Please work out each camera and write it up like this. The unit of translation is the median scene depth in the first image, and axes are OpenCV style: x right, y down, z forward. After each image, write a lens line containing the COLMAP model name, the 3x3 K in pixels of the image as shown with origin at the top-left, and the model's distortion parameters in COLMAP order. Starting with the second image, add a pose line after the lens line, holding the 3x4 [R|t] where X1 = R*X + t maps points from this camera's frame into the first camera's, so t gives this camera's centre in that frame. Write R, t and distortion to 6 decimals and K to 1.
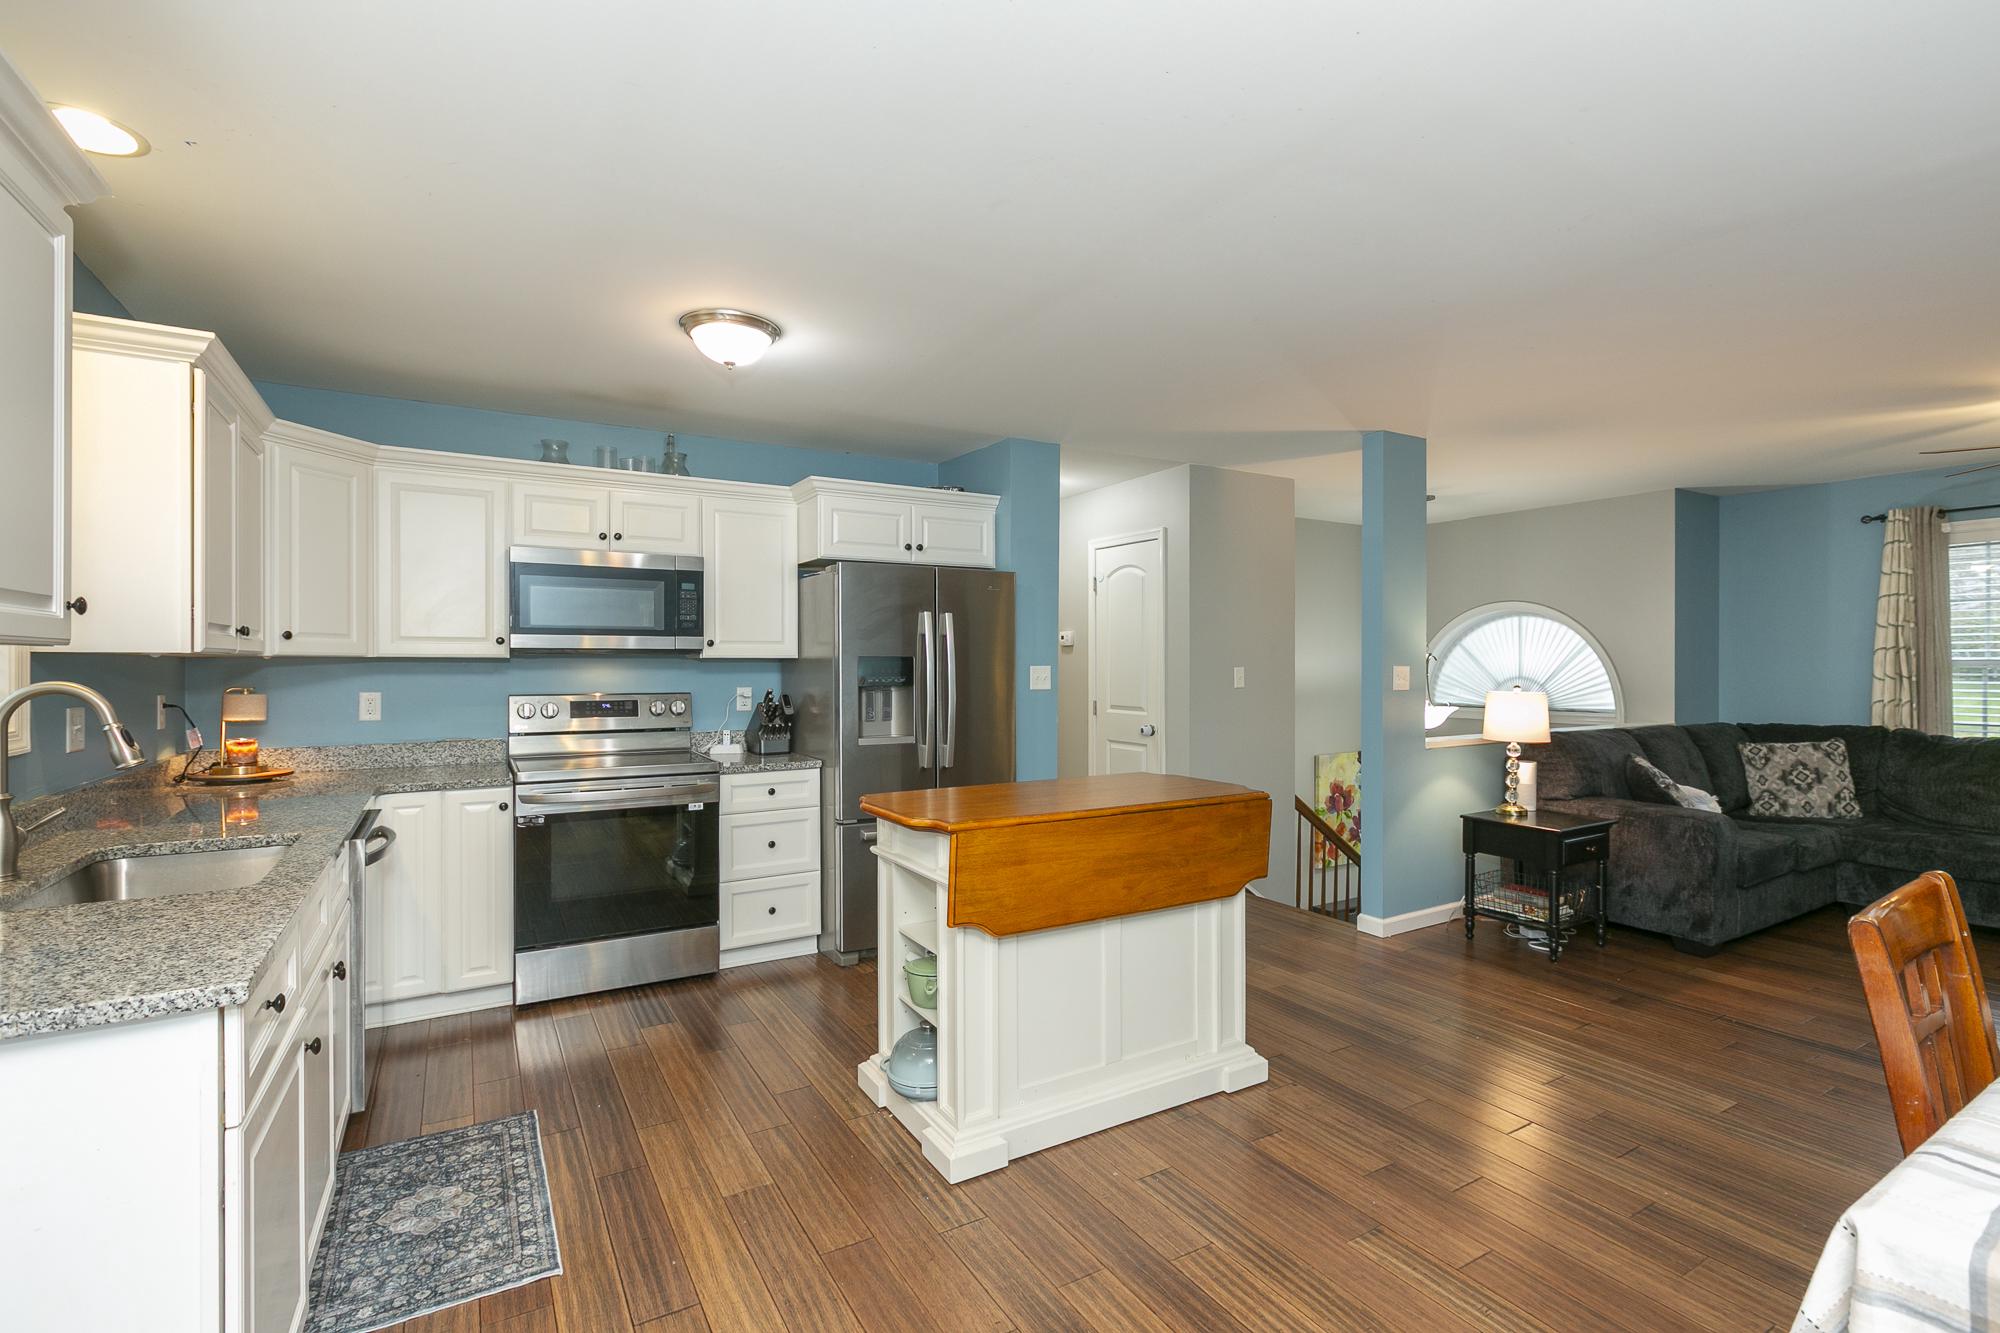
lens RADIAL K [[925.4, 0, 992.2], [0, 925.4, 671.4], [0, 0, 1]] dist [0.002499, -0.002321]
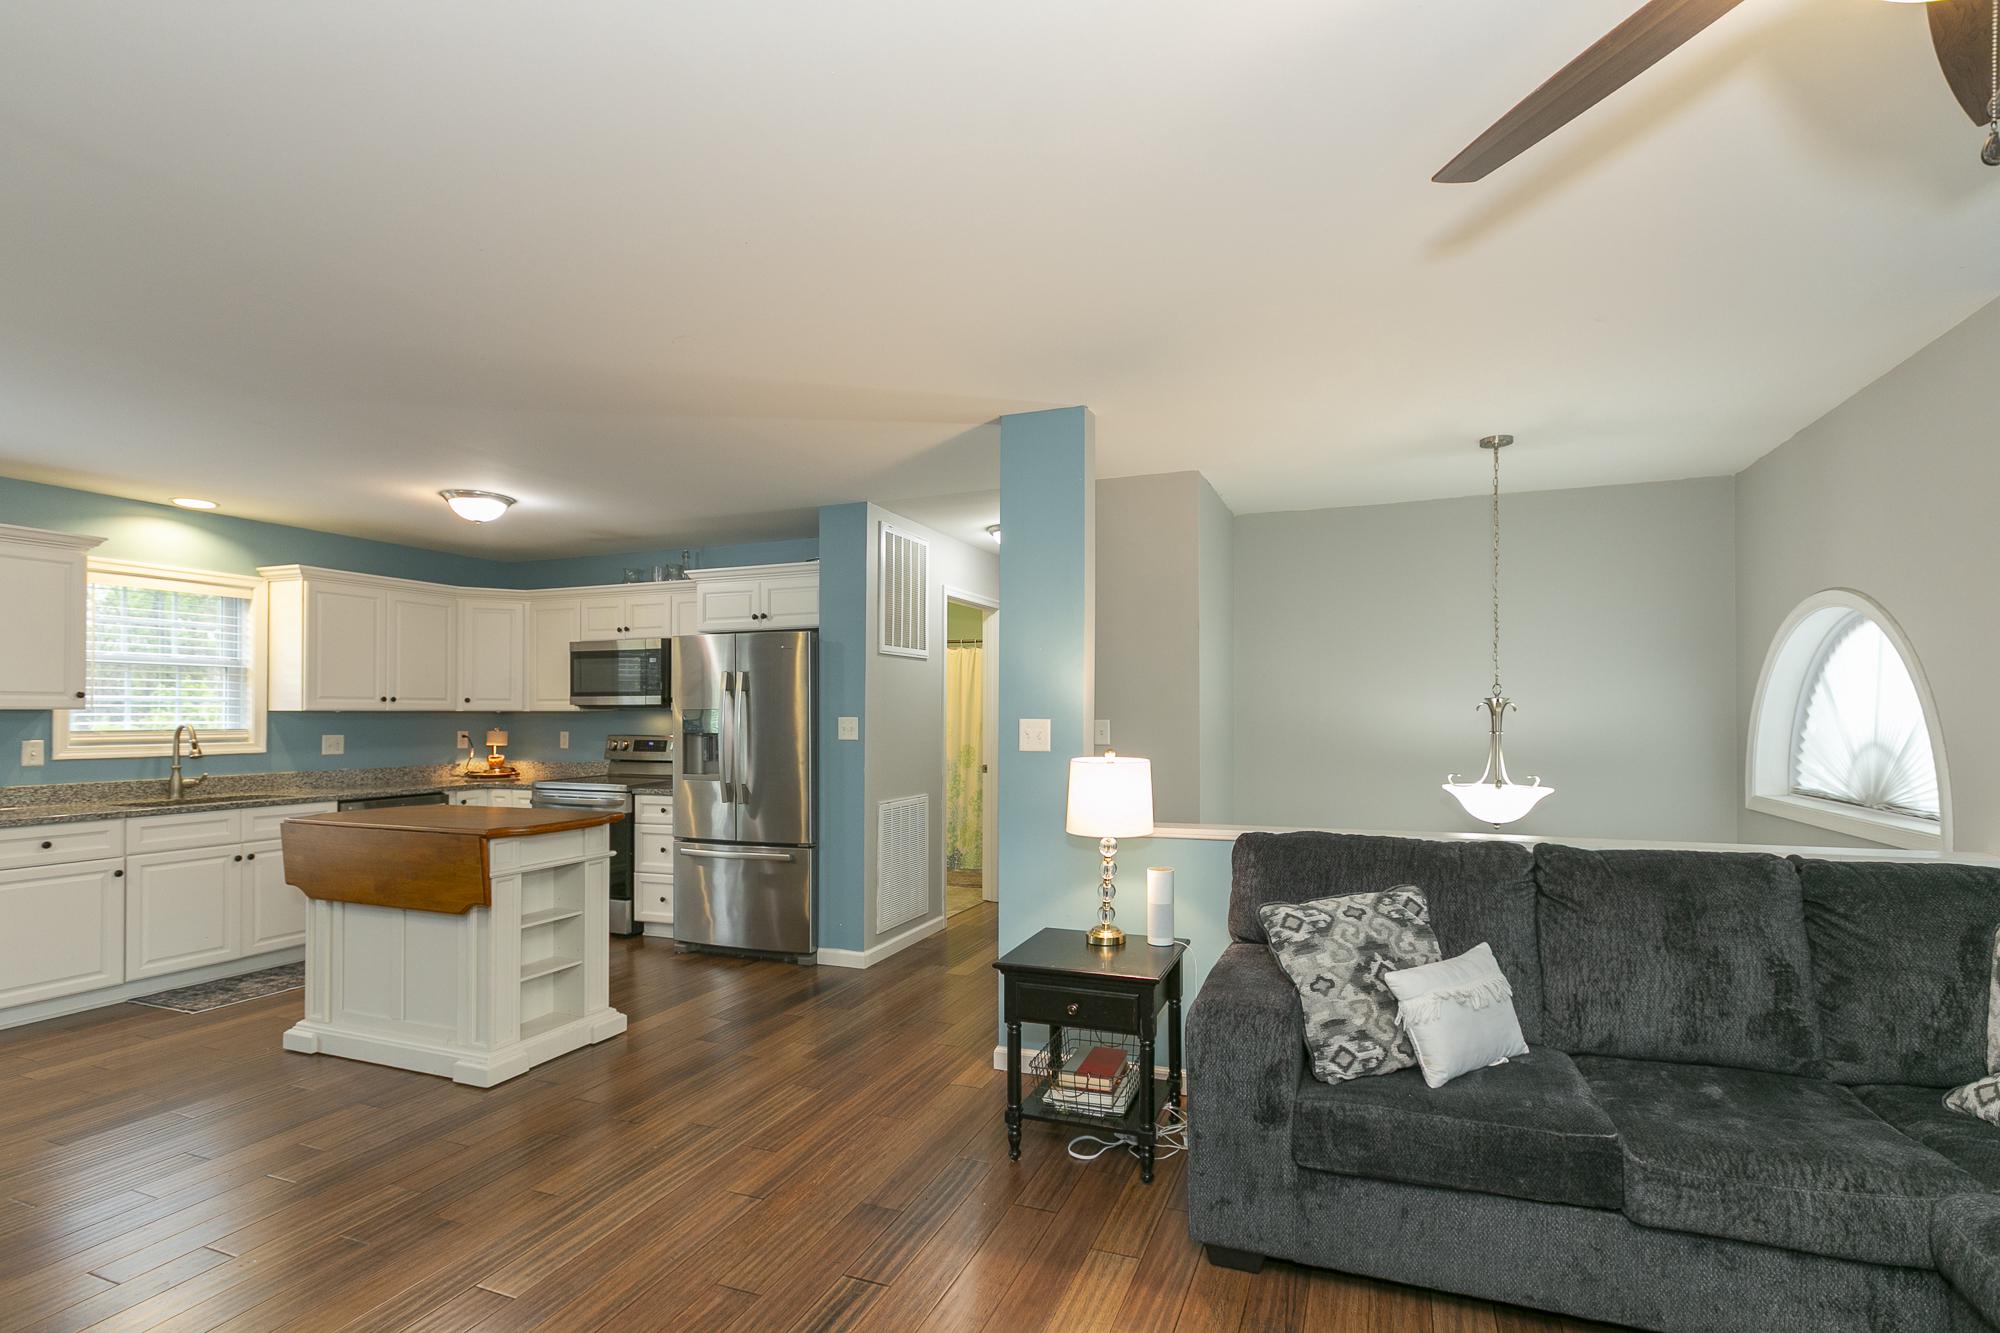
lens RADIAL K [[925.4, 0, 1048.7], [0, 925.4, 709.7], [0, 0, 1]] dist [0.002499, -0.002321]
pose [[0.622991, -0.003437, -0.782222, 1.119605], [-0.004621, 0.999957, -0.008074, -0.007946], [0.782216, 0.008645, 0.622948, 0.578231]]
